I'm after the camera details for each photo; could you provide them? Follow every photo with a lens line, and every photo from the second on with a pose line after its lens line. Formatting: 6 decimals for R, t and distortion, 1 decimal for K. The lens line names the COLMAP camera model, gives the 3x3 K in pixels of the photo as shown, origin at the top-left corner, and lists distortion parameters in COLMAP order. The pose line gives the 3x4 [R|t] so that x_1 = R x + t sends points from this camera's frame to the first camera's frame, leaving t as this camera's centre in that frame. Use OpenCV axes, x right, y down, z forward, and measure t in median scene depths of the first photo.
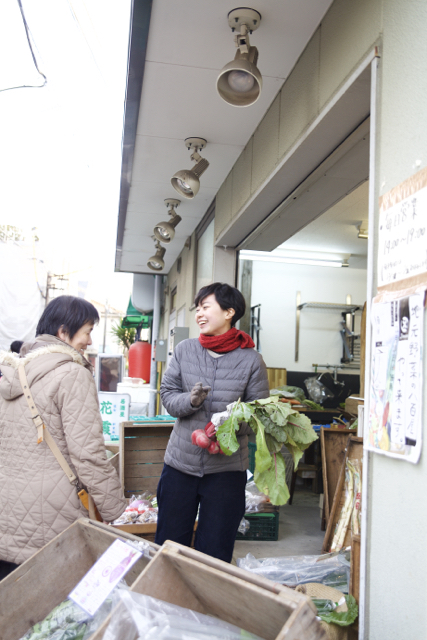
lens RADIAL K [[699.6, 0, 213.5], [0, 699.6, 320.0], [0, 0, 1]] dist [-0.000536, -0.000398]
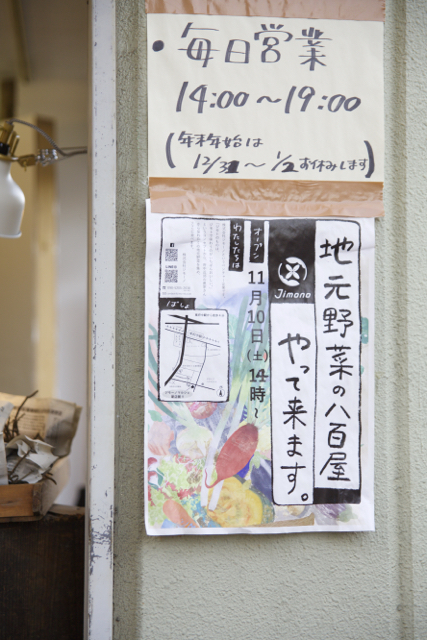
lens RADIAL K [[1105.3, 0, 213.5], [0, 1105.3, 320.0], [0, 0, 1]] dist [0.143361, 0.040230]
pose [[0.054419, 0.011417, 0.998453, -0.539131], [-0.087704, 0.996125, -0.006610, 0.052296], [-0.994659, -0.087208, 0.055210, 1.009988]]
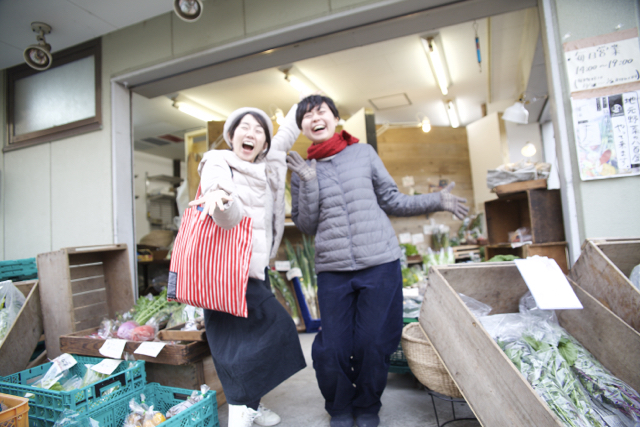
lens RADIAL K [[449.2, 0, 320.0], [0, 449.2, 213.5], [0, 0, 1]] dist [-0.005924, -0.000838]
pose [[0.528494, -0.007234, 0.848906, -1.203827], [0.017894, 0.999836, -0.002620, 0.283496], [-0.848749, 0.016575, 0.528537, 1.046494]]
